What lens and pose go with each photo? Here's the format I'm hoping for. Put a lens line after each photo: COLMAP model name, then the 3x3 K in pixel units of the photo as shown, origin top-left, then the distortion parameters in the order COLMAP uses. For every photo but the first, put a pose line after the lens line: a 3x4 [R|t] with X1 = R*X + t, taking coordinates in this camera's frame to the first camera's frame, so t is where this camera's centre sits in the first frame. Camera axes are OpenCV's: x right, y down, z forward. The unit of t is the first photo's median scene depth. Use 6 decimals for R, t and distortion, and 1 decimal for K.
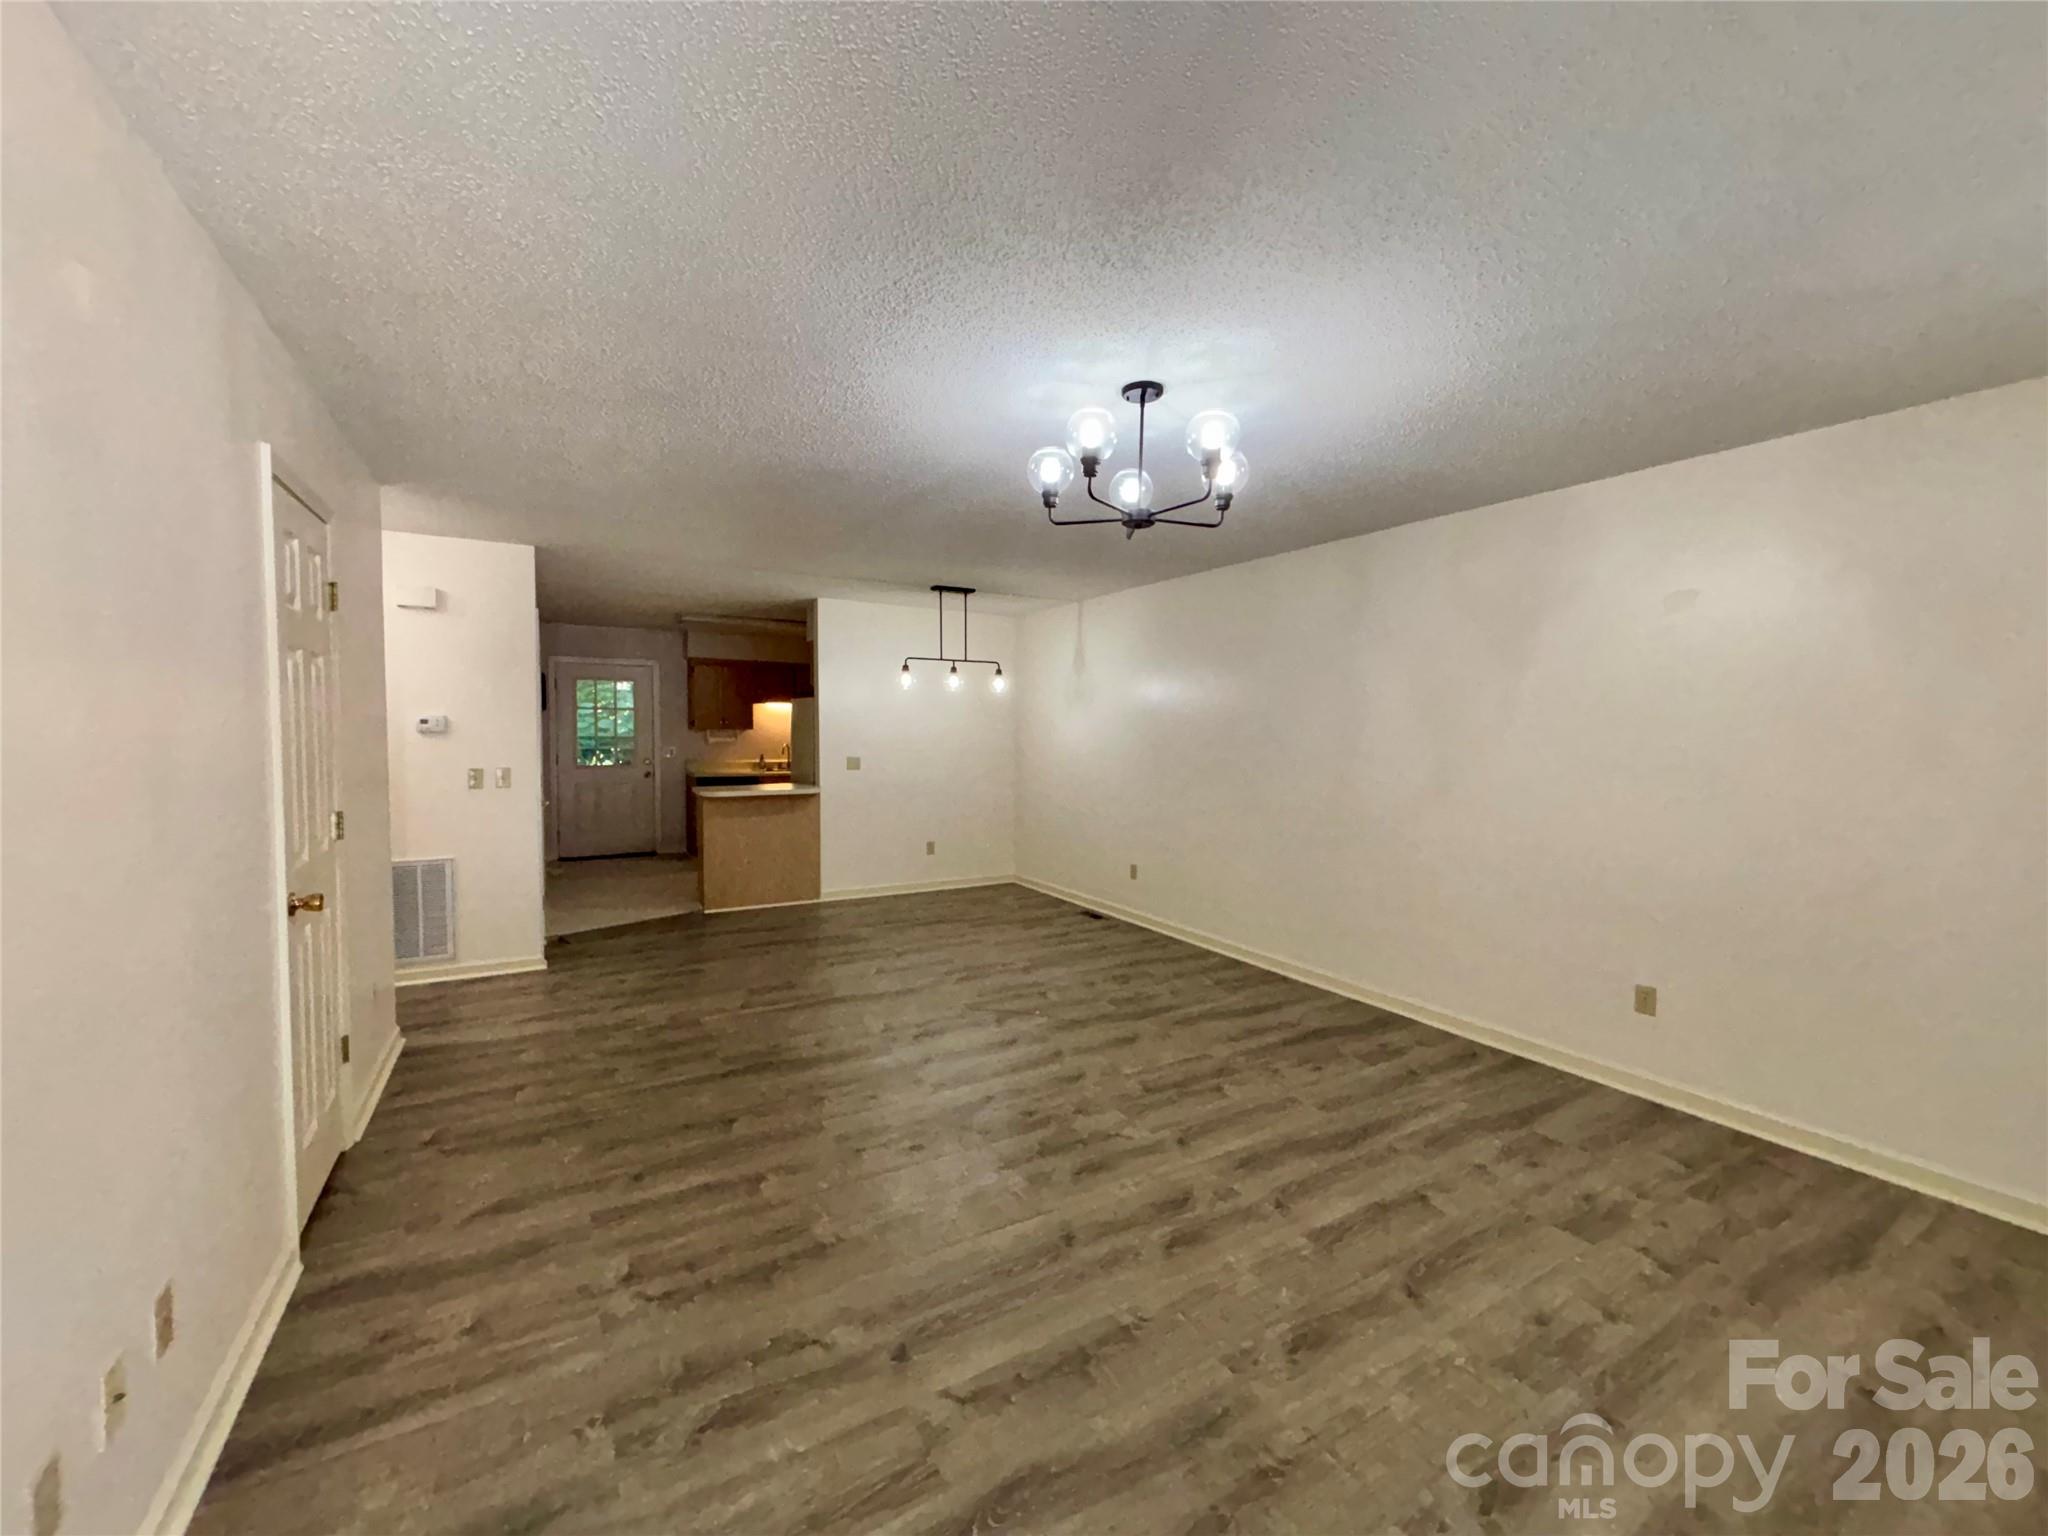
lens RADIAL K [[824.4, 0, 1020.3], [0, 824.4, 763.4], [0, 0, 1]] dist [0.002420, -0.001432]
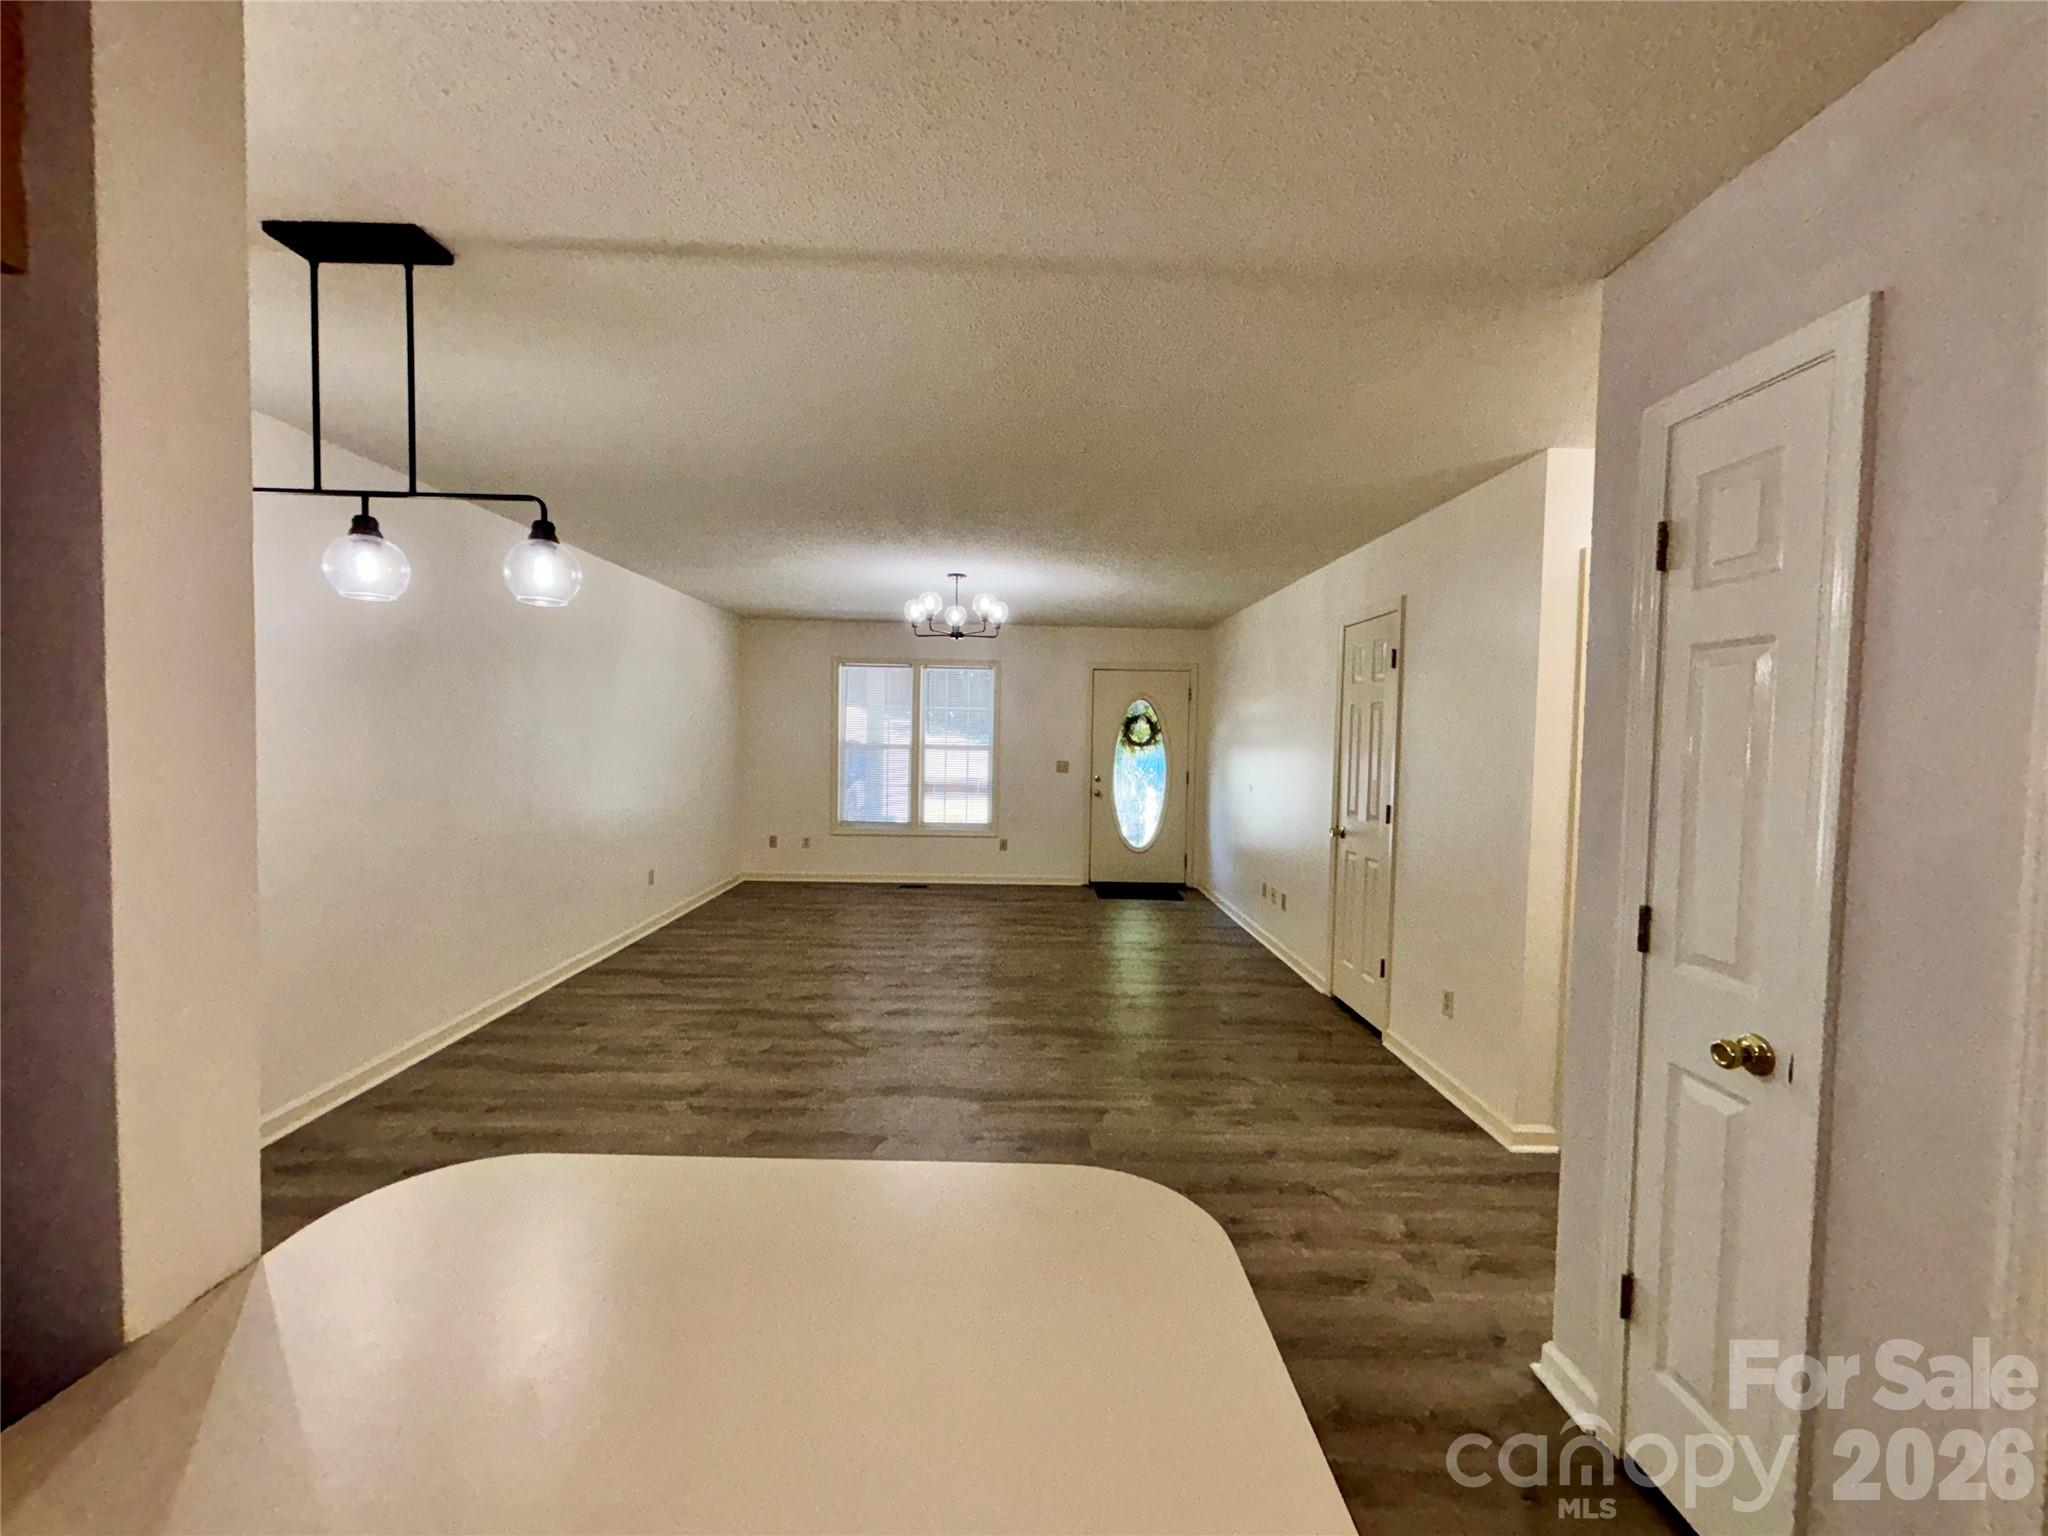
lens RADIAL K [[824.4, 0, 1018.4], [0, 824.4, 766.5], [0, 0, 1]] dist [0.002420, -0.001432]
pose [[-0.871267, -0.044339, 0.488803, -0.719683], [-0.004763, 0.996628, 0.081915, -0.092849], [-0.490787, 0.069041, -0.868540, 1.927797]]
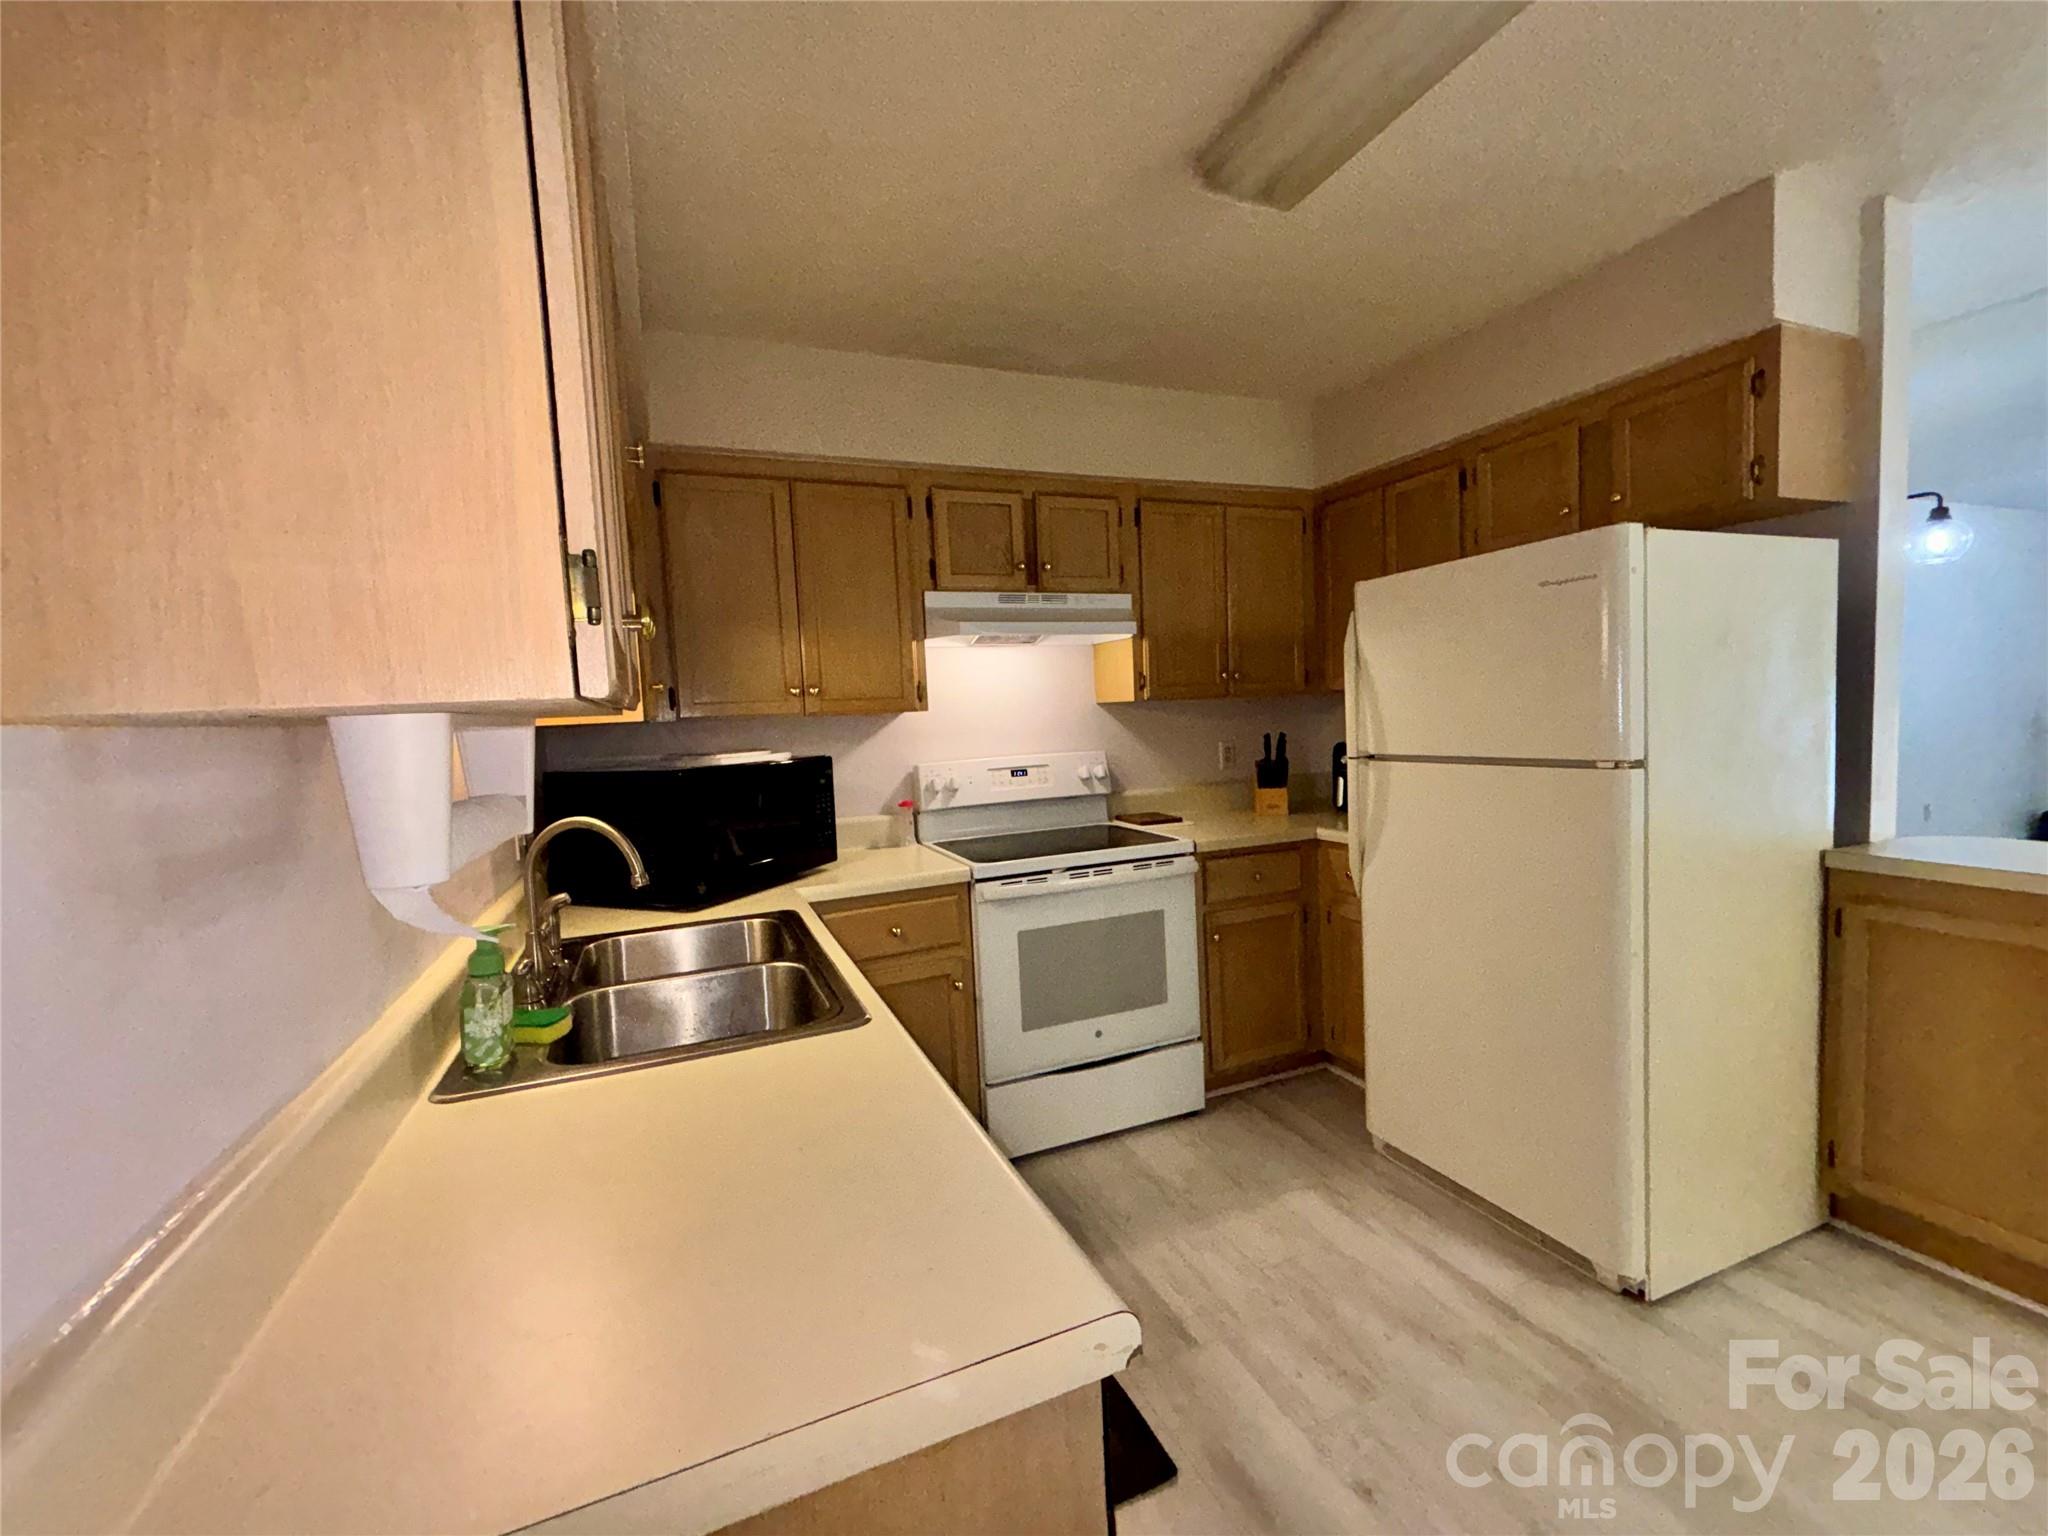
lens RADIAL K [[846.1, 0, 1016.6], [0, 846.1, 771.8], [0, 0, 1]] dist [-0.003575, 0.000510]
pose [[0.131304, -0.084907, 0.987699, -1.098216], [0.091341, 0.993123, 0.073231, -0.092262], [-0.987125, 0.080602, 0.138157, 2.357417]]
